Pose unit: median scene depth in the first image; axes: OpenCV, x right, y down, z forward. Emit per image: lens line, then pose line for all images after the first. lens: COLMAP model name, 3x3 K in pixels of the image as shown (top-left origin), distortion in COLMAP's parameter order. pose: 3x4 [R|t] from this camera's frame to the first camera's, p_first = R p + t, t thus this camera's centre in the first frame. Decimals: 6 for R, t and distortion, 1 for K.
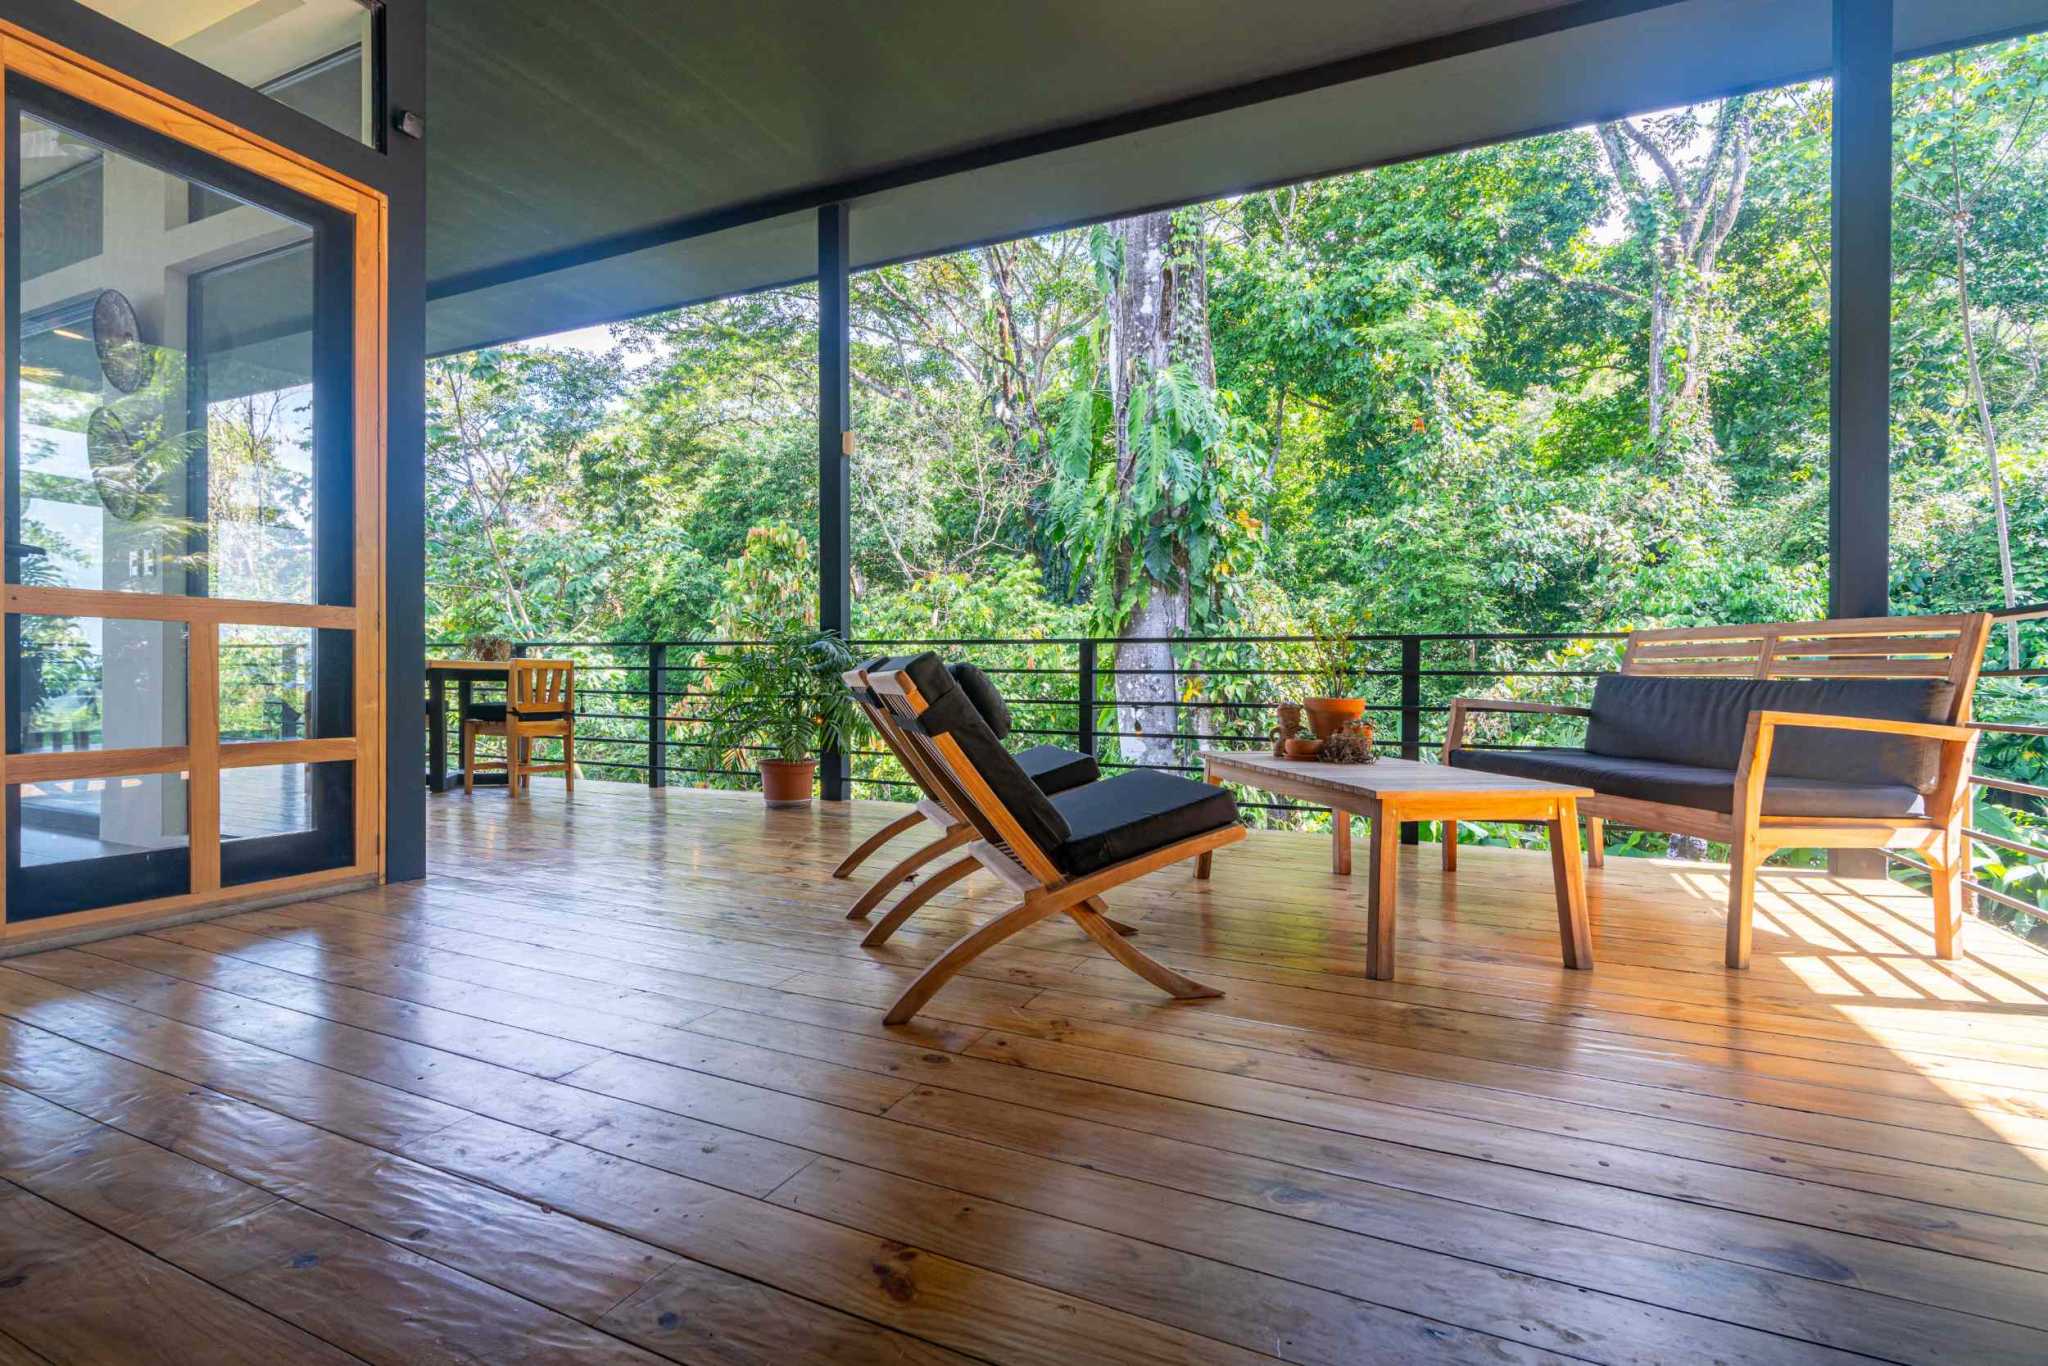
lens RADIAL K [[973.1, 0, 1018.3], [0, 973.1, 680.3], [0, 0, 1]] dist [0.003036, 0.000437]
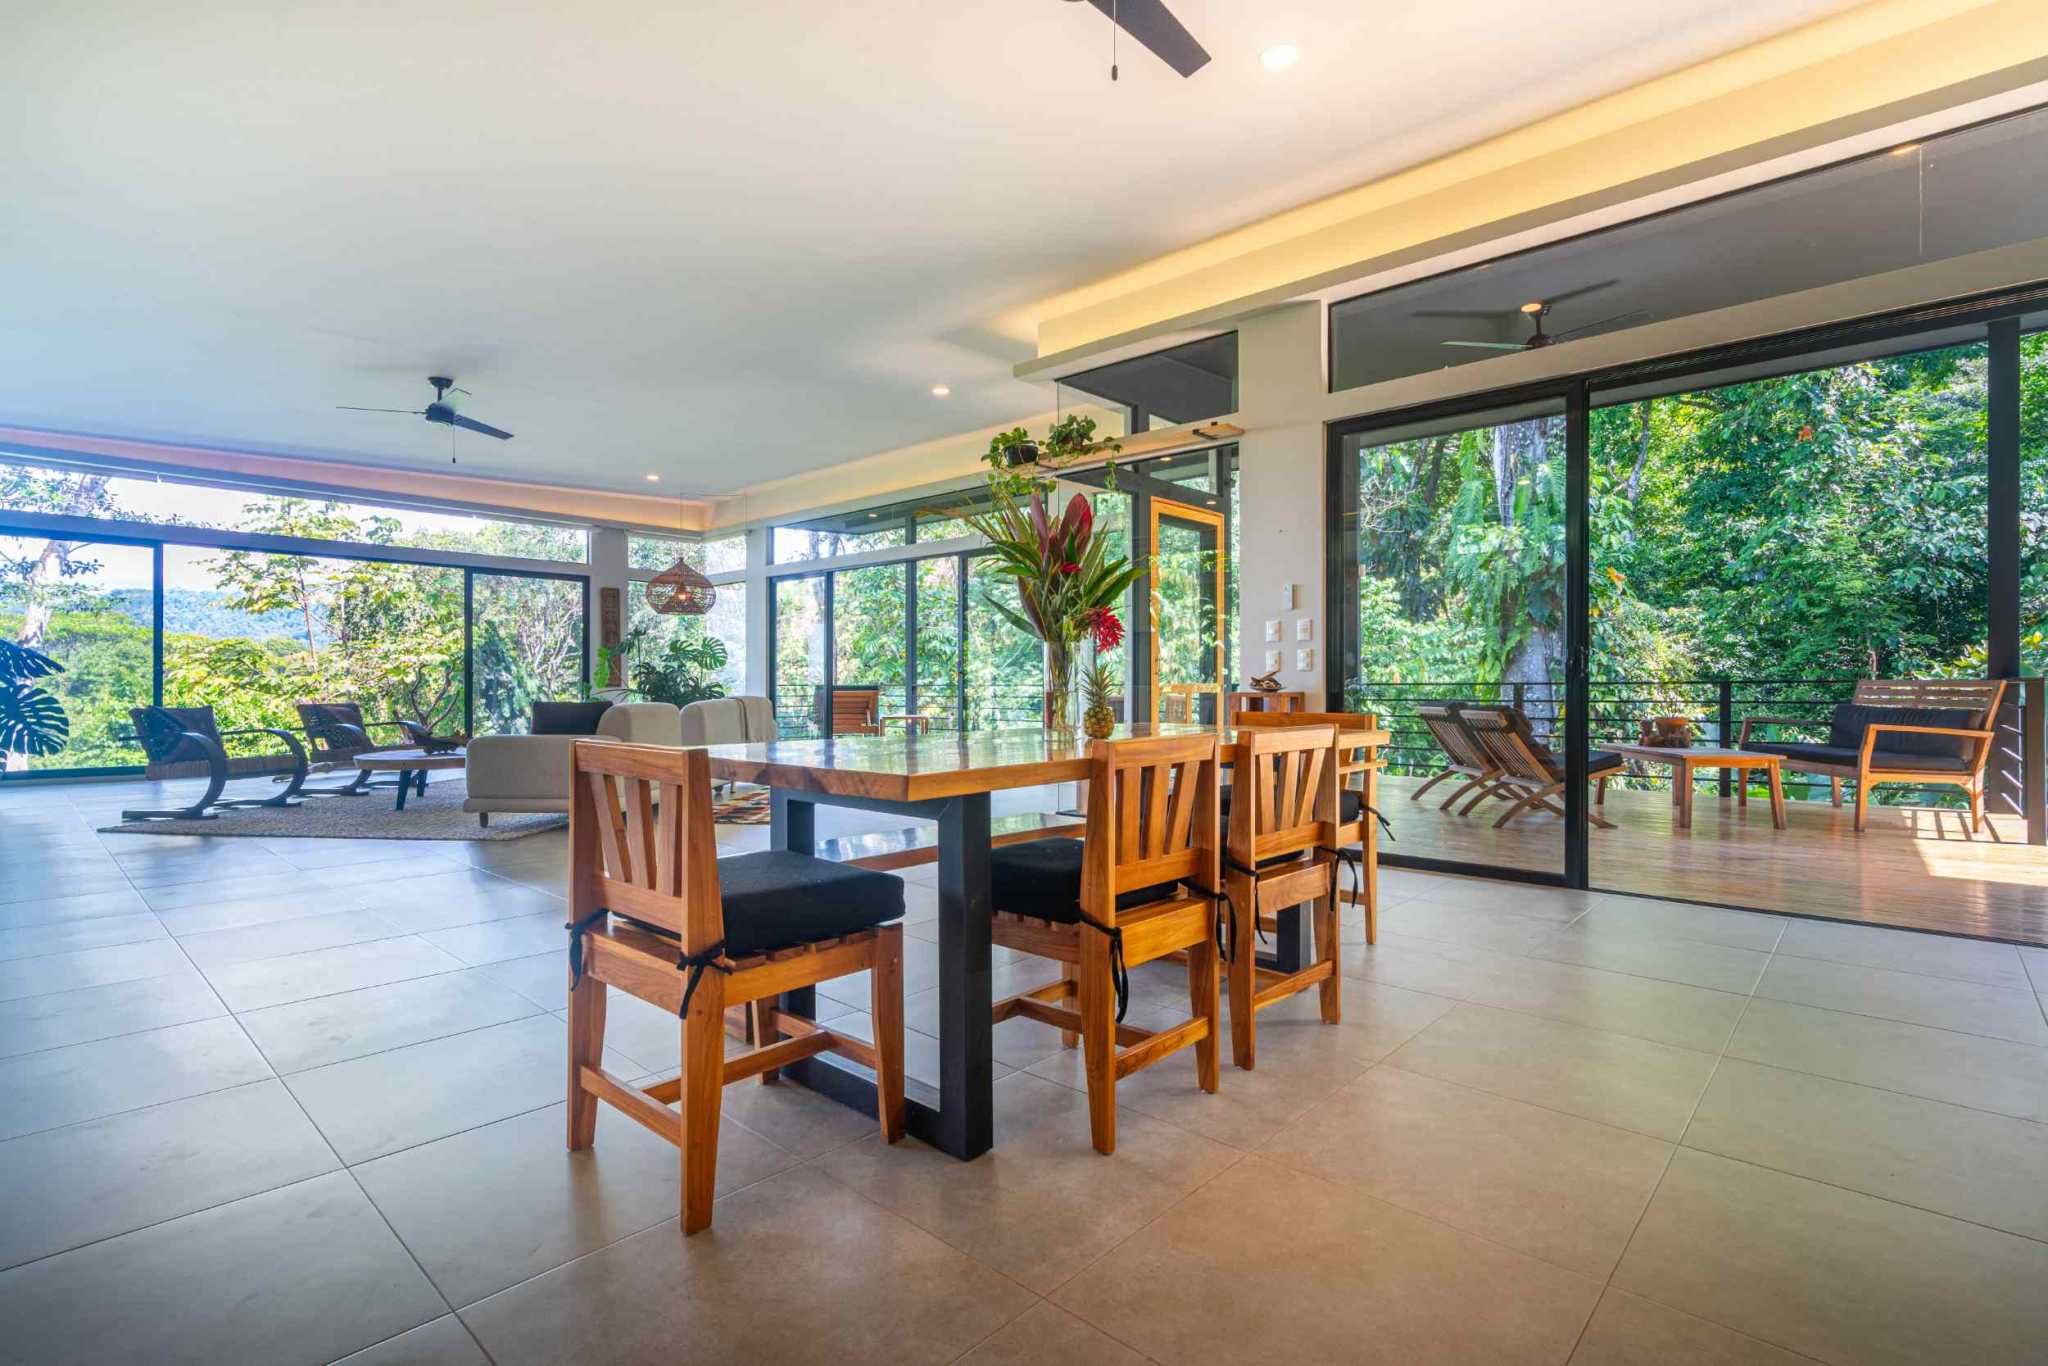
lens RADIAL K [[973.1, 0, 1024.5], [0, 973.1, 697.3], [0, 0, 1]] dist [0.003036, 0.000437]
pose [[0.953265, -0.006980, -0.302056, -0.120410], [0.009996, 0.999914, 0.008439, -0.018358], [0.301972, -0.011064, 0.953253, -0.462232]]
